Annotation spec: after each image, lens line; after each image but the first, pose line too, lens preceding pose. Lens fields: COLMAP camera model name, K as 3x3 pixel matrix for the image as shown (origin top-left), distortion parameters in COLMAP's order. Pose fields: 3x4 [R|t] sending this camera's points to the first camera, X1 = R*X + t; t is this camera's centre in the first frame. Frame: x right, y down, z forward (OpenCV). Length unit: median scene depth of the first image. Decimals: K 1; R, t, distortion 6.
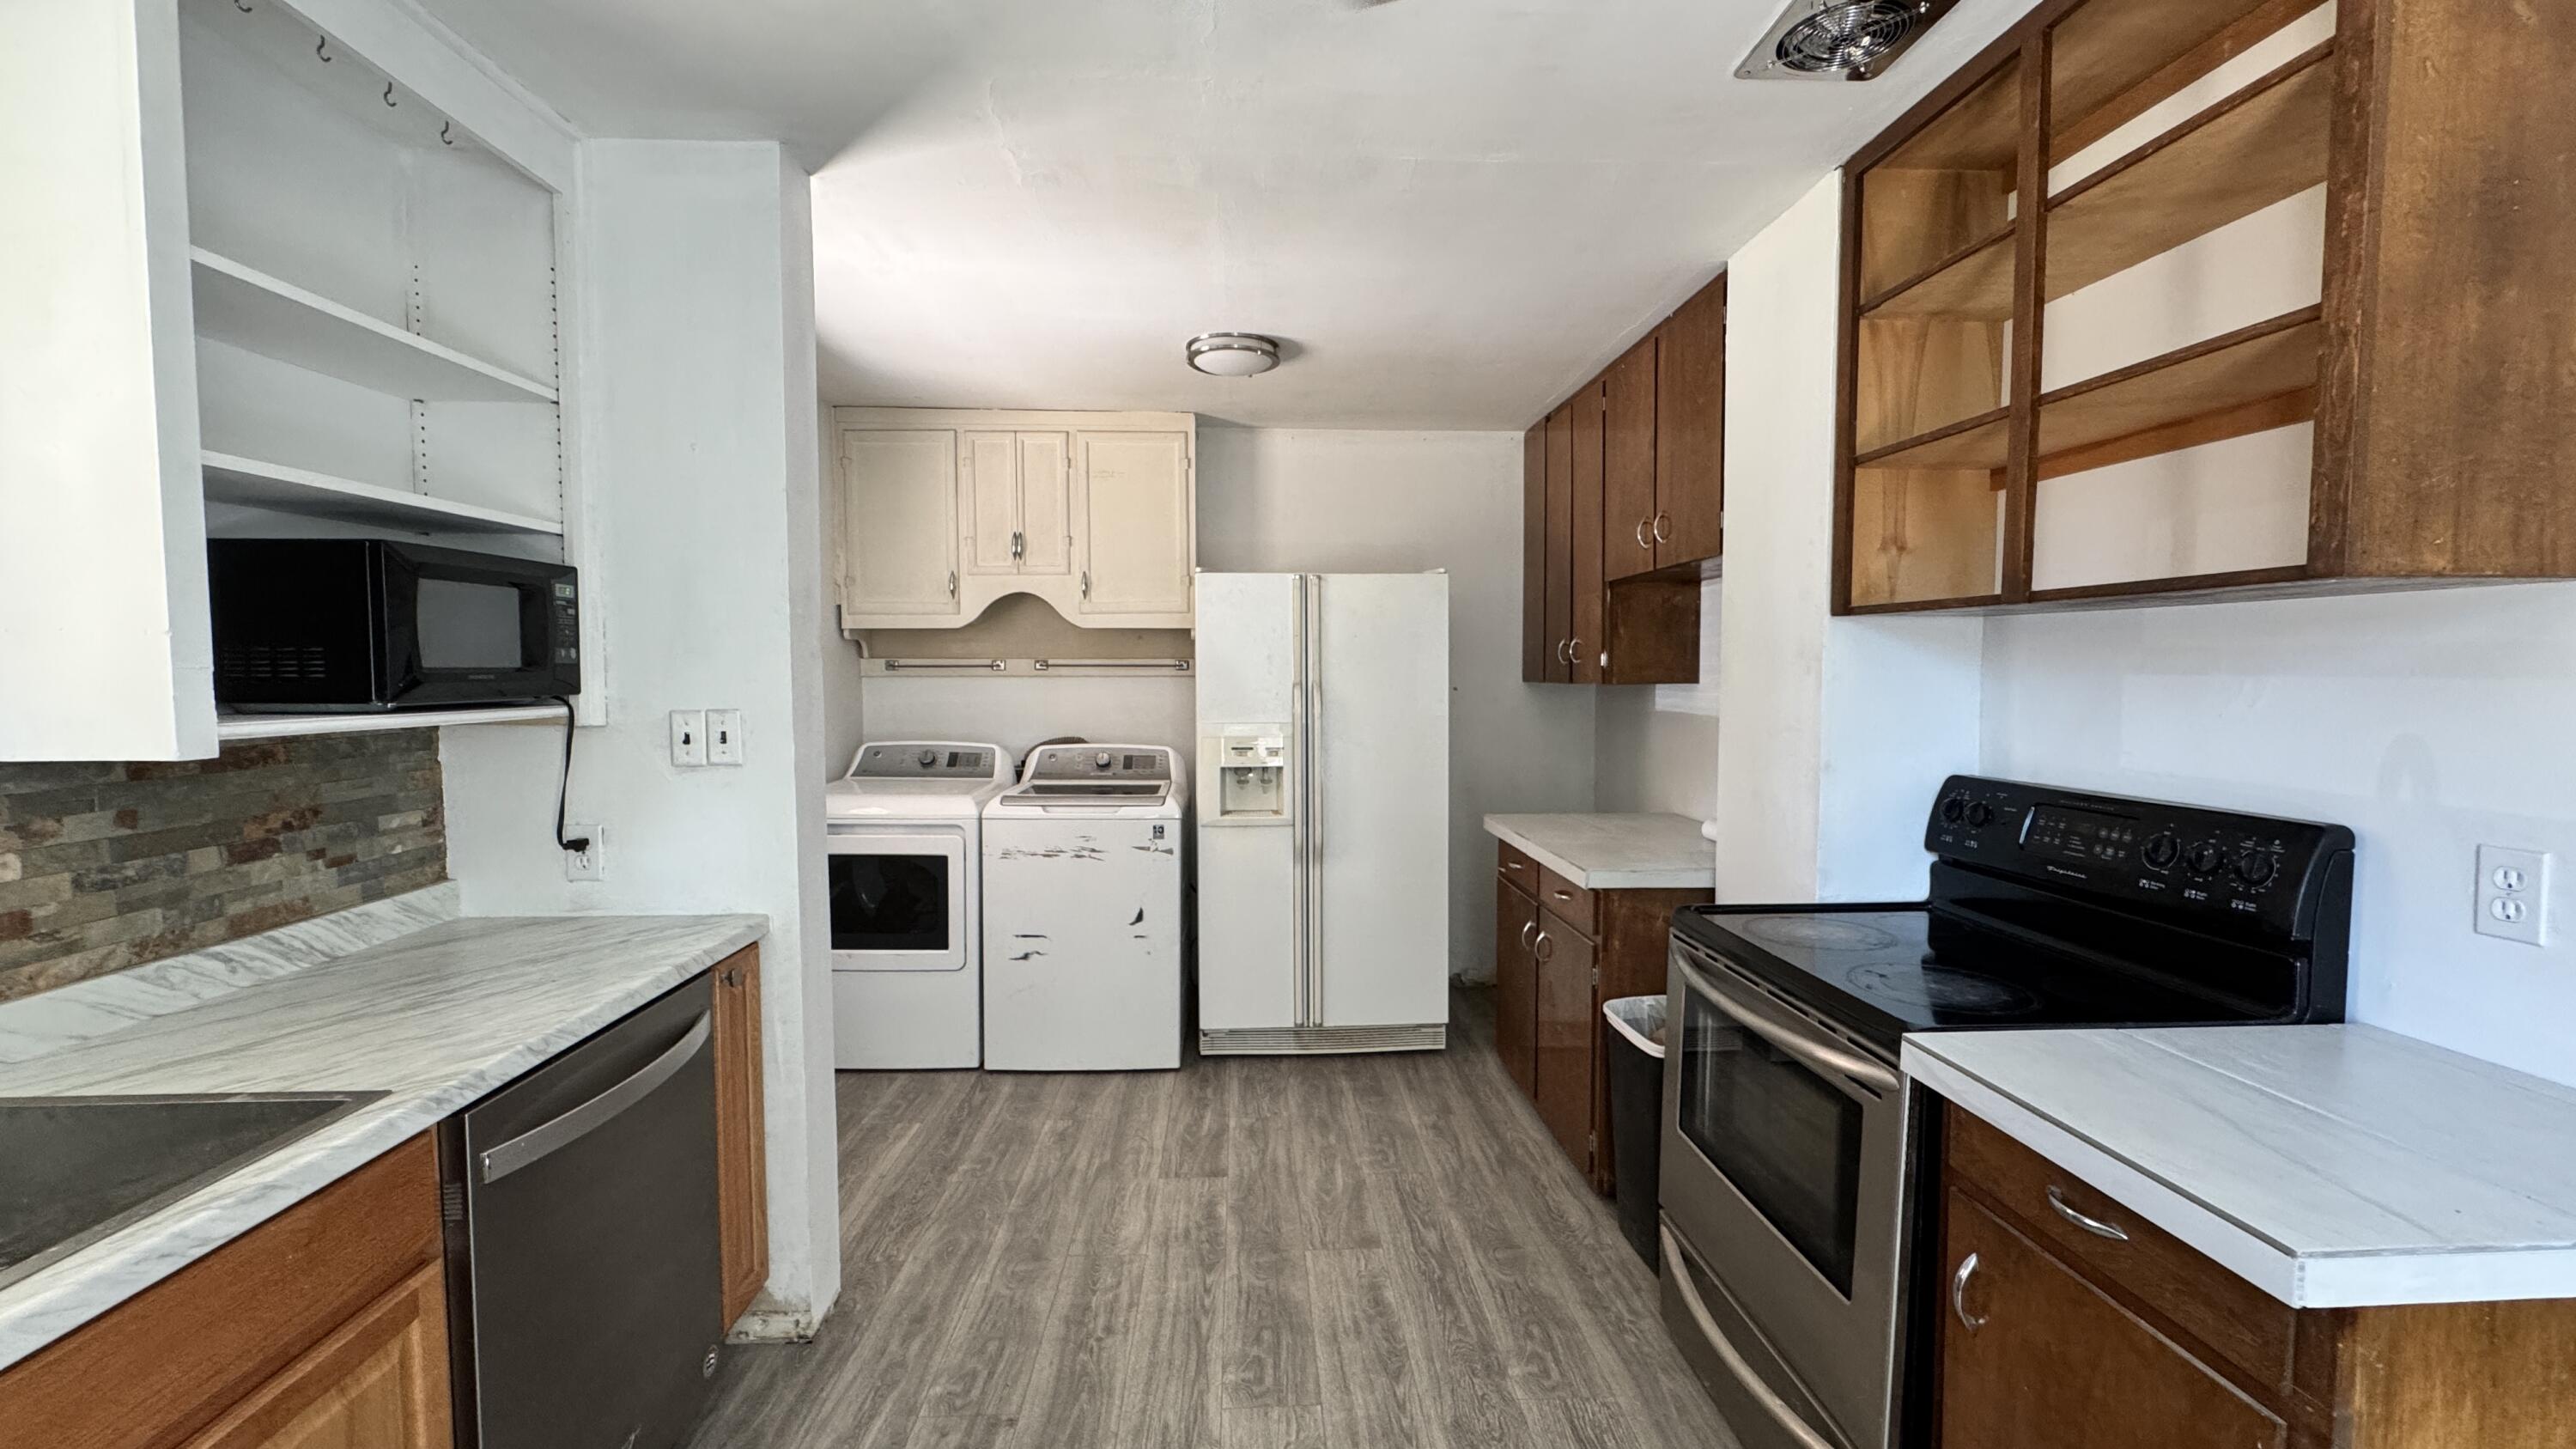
lens RADIAL K [[1031.9, 0, 1288.0], [0, 1031.9, 724.5], [0, 0, 1]] dist [-0.001760, 0.000085]
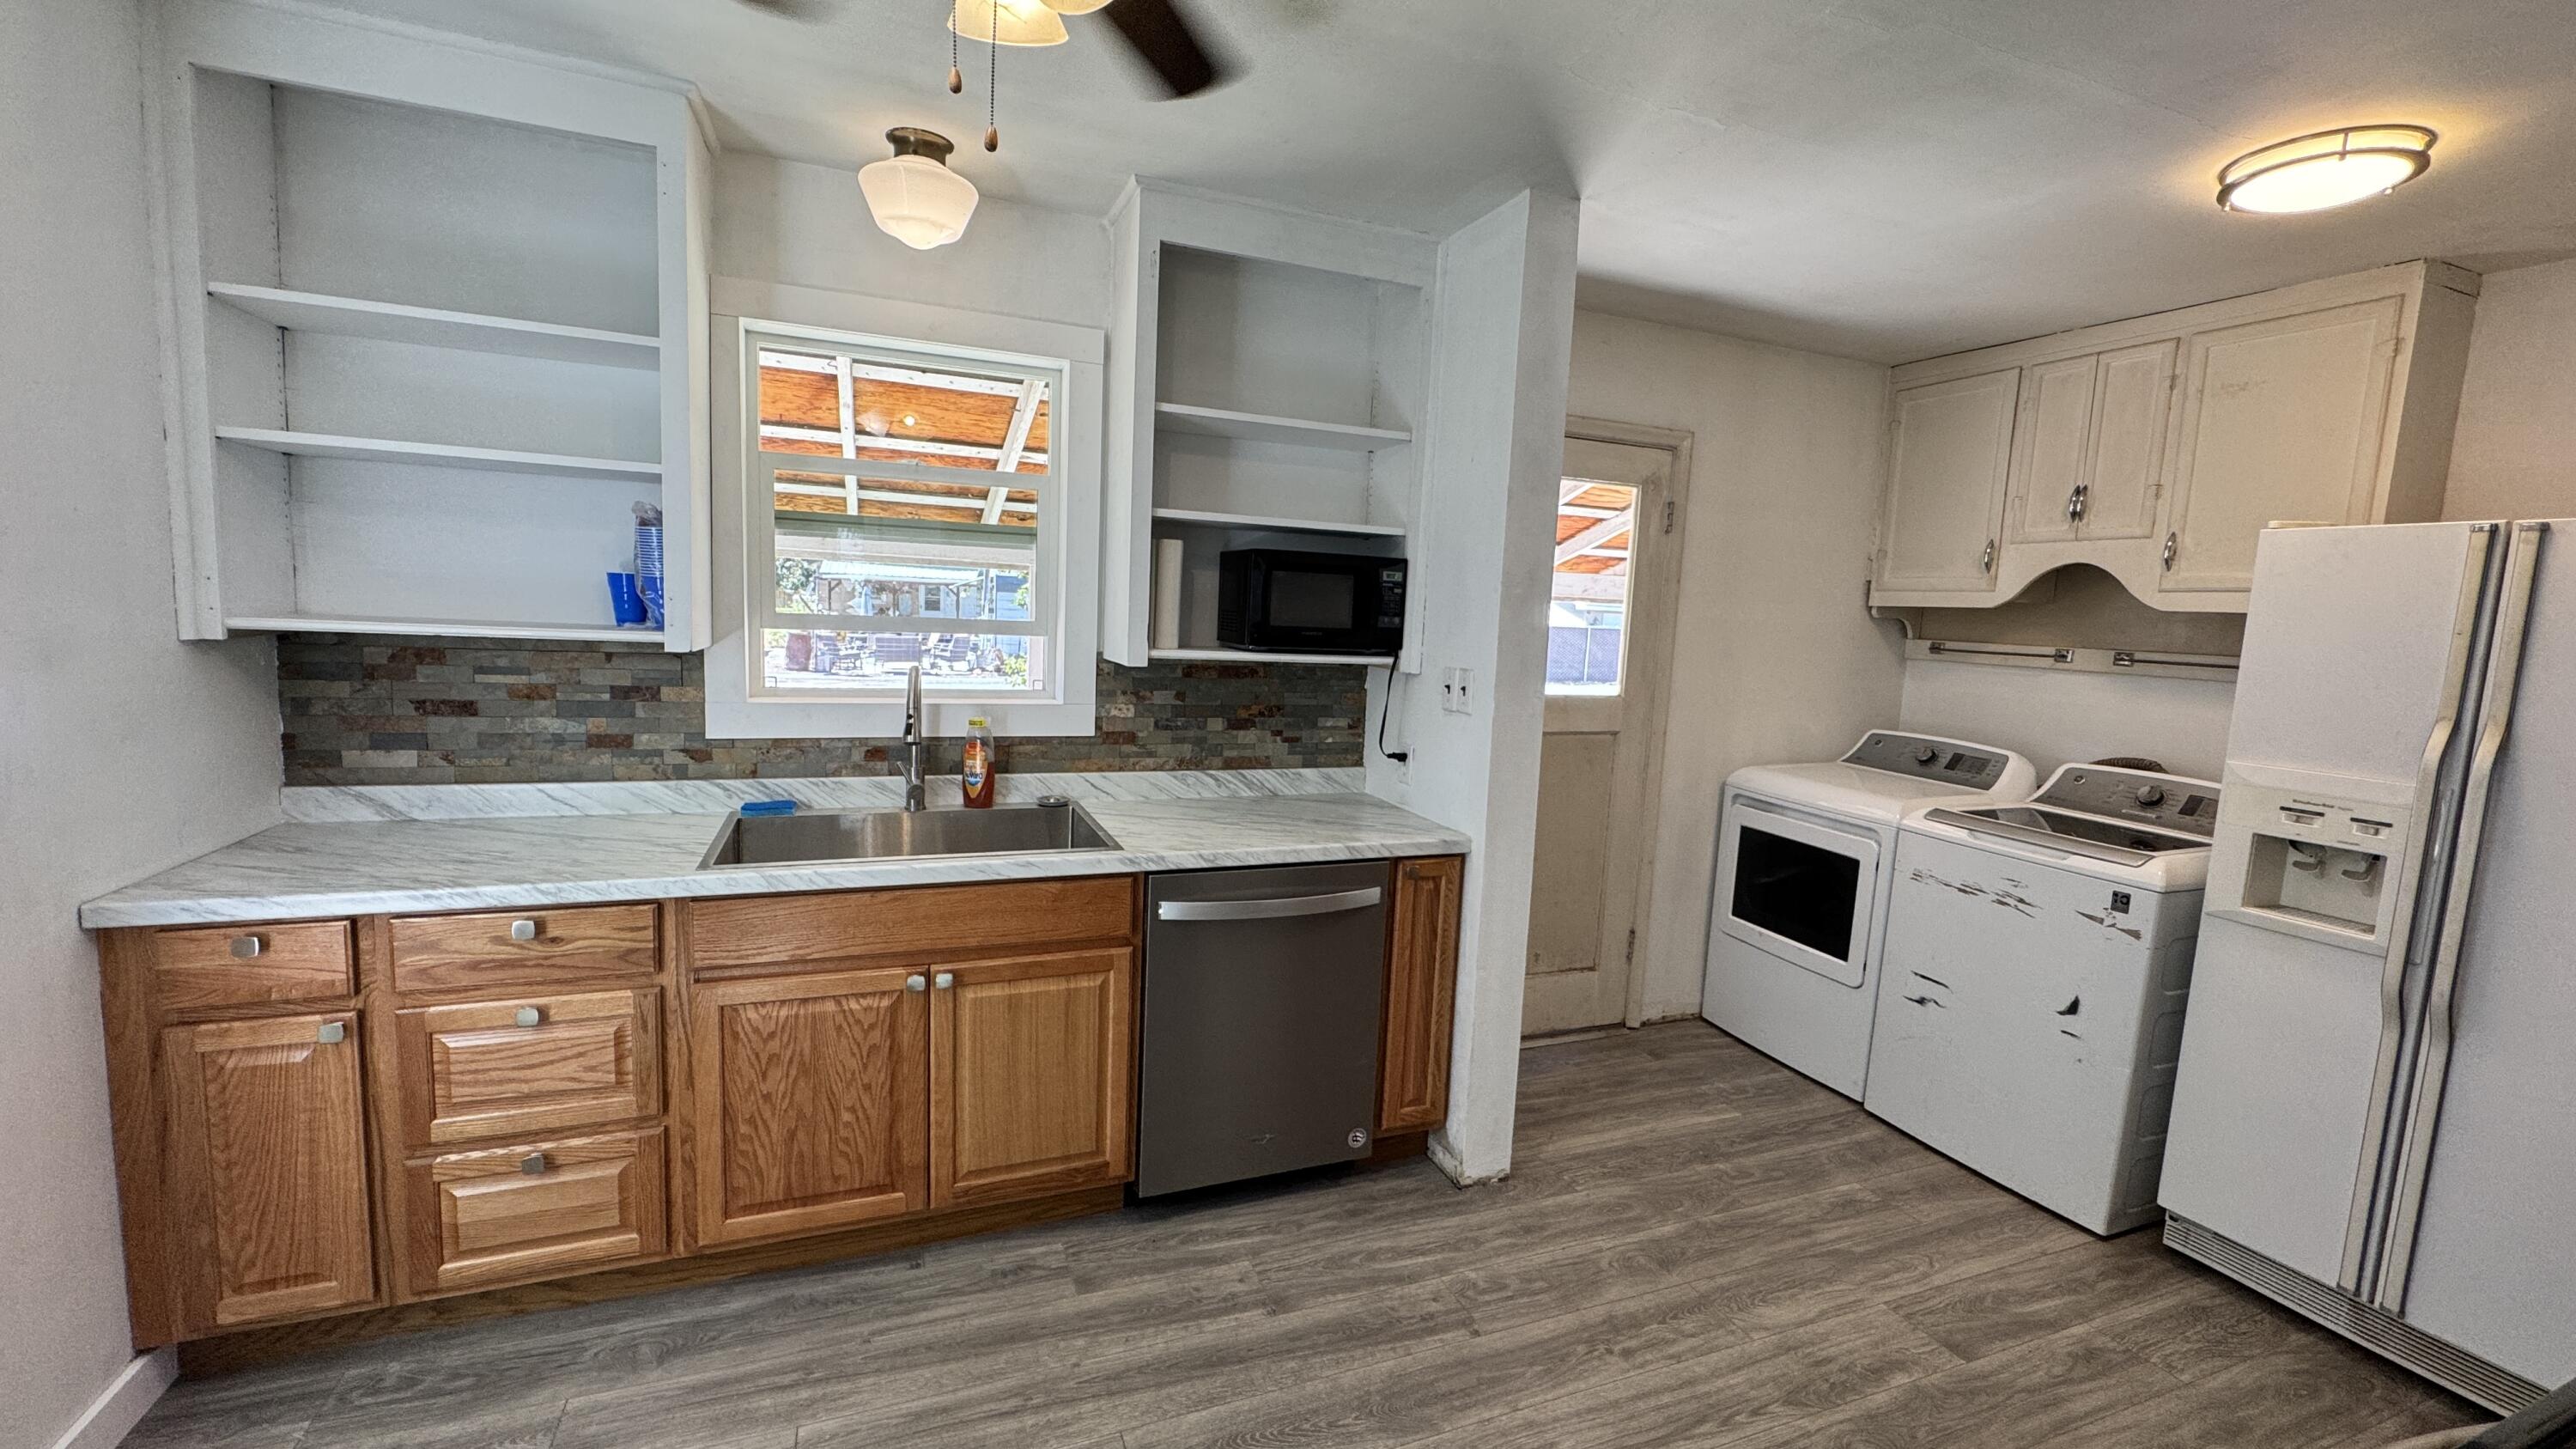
lens RADIAL K [[1030.1, 0, 1288.0], [0, 1030.1, 724.5], [0, 0, 1]] dist [-0.002005, -0.000432]
pose [[0.332028, 0.125609, -0.934869, 0.555600], [-0.099752, 0.990212, 0.097616, -0.047790], [0.937980, 0.060844, 0.341308, 0.364343]]
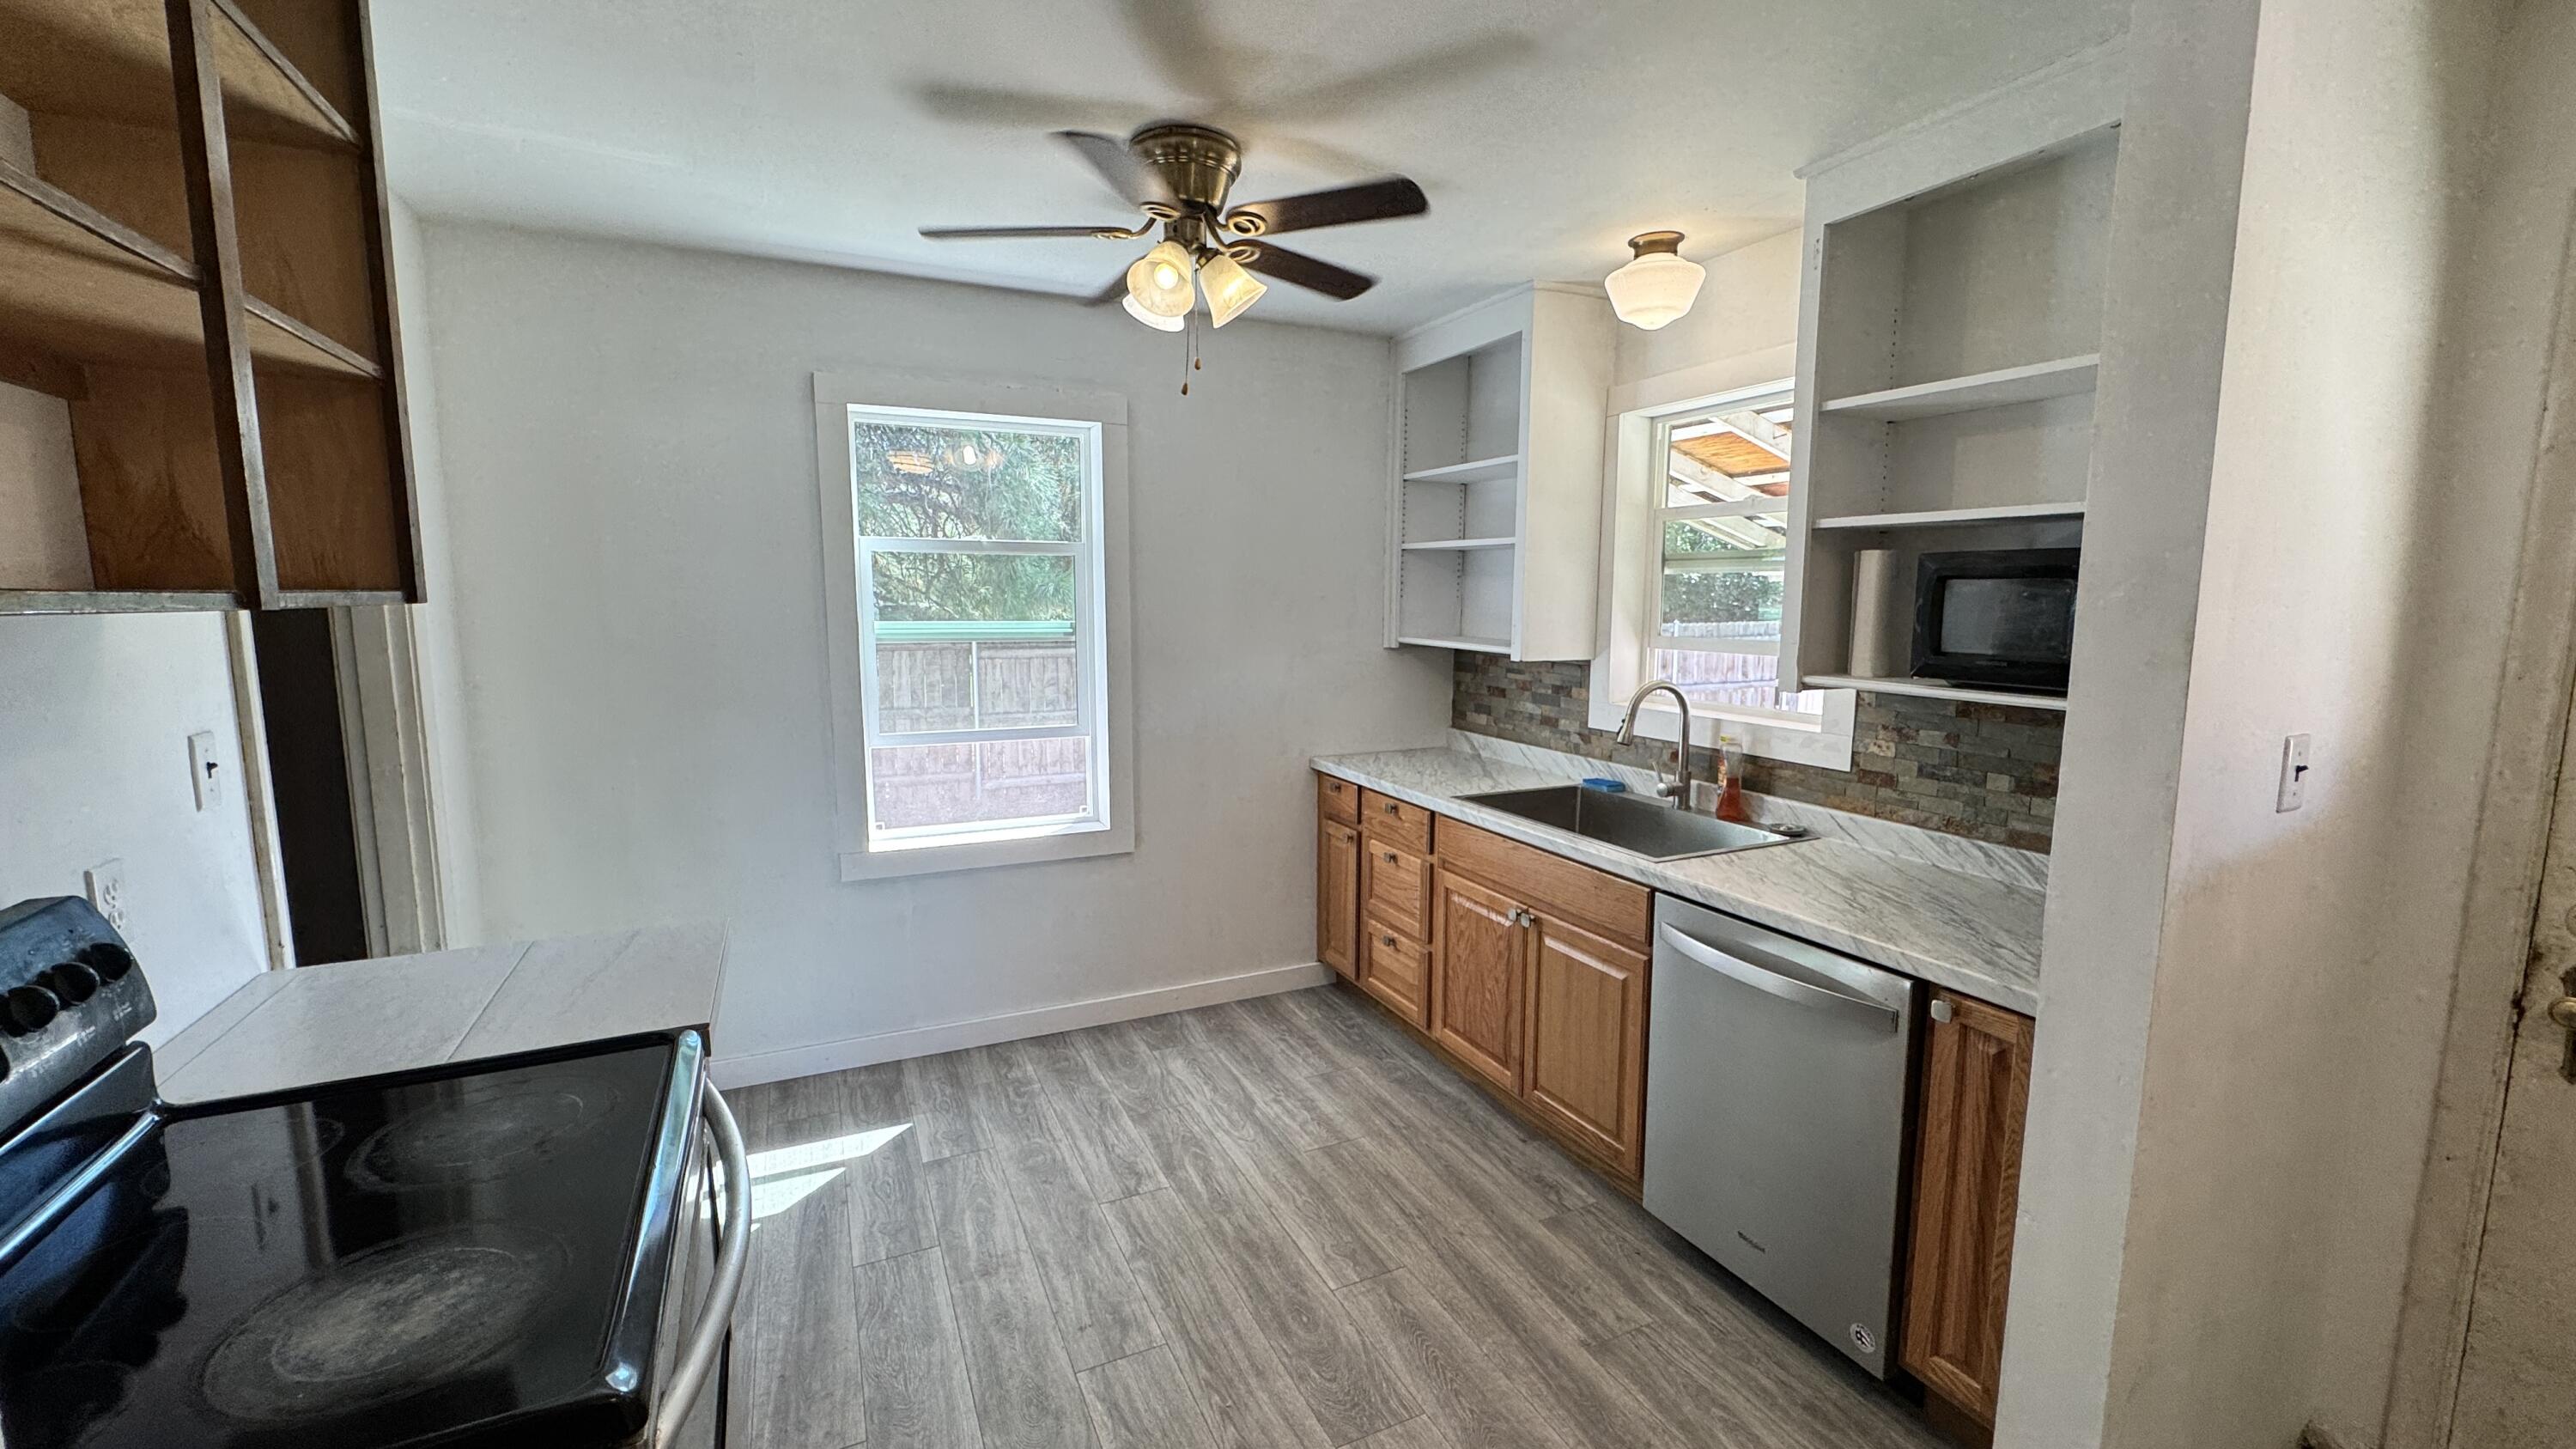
lens RADIAL K [[1030.1, 0, 1288.0], [0, 1030.1, 724.5], [0, 0, 1]] dist [-0.002005, -0.000432]
pose [[-0.921881, 0.049616, -0.384284, 0.292283], [-0.022657, 0.983168, 0.181292, -0.136233], [0.386811, 0.175837, -0.905240, 1.417596]]
